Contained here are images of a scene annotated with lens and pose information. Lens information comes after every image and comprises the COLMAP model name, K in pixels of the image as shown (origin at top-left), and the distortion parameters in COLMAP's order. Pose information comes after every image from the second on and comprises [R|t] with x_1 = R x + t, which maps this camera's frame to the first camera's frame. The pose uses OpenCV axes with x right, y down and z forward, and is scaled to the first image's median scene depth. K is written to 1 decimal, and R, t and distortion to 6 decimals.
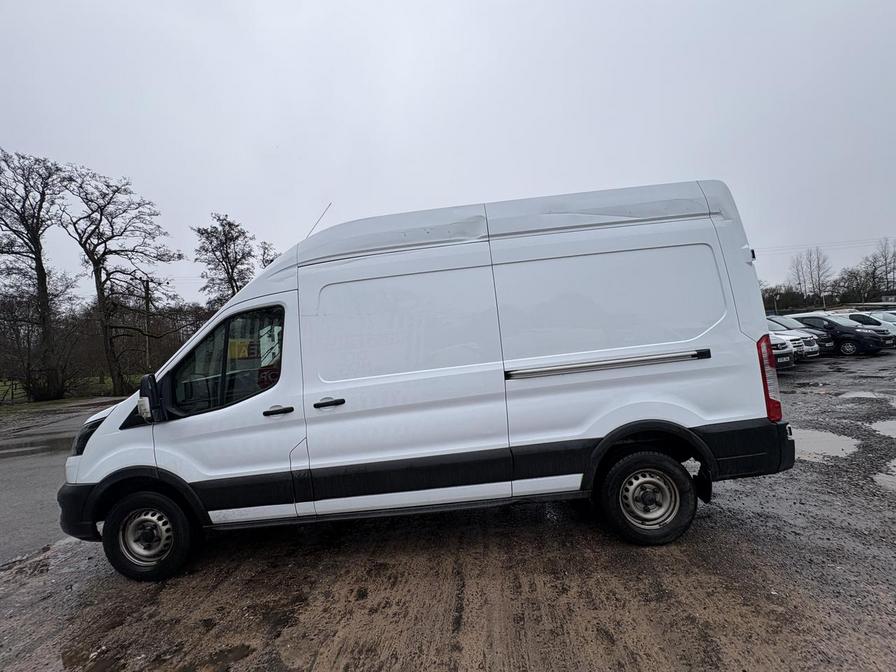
lens RADIAL K [[355.8, 0, 448.0], [0, 355.8, 336.0], [0, 0, 1]] dist [-0.001128, 0.000293]
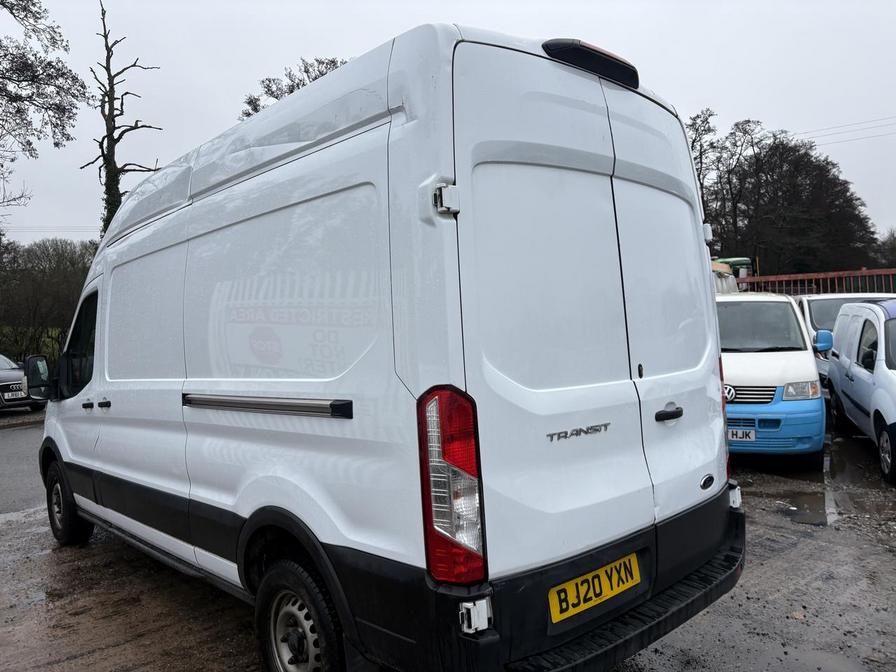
lens RADIAL K [[689.4, 0, 448.0], [0, 689.4, 336.0], [0, 0, 1]] dist [0.013427, 0.005081]
pose [[0.698204, 0.066605, -0.712793, 0.181482], [-0.000833, 0.995738, 0.092228, -0.017225], [0.715898, -0.063801, 0.695284, 0.051645]]
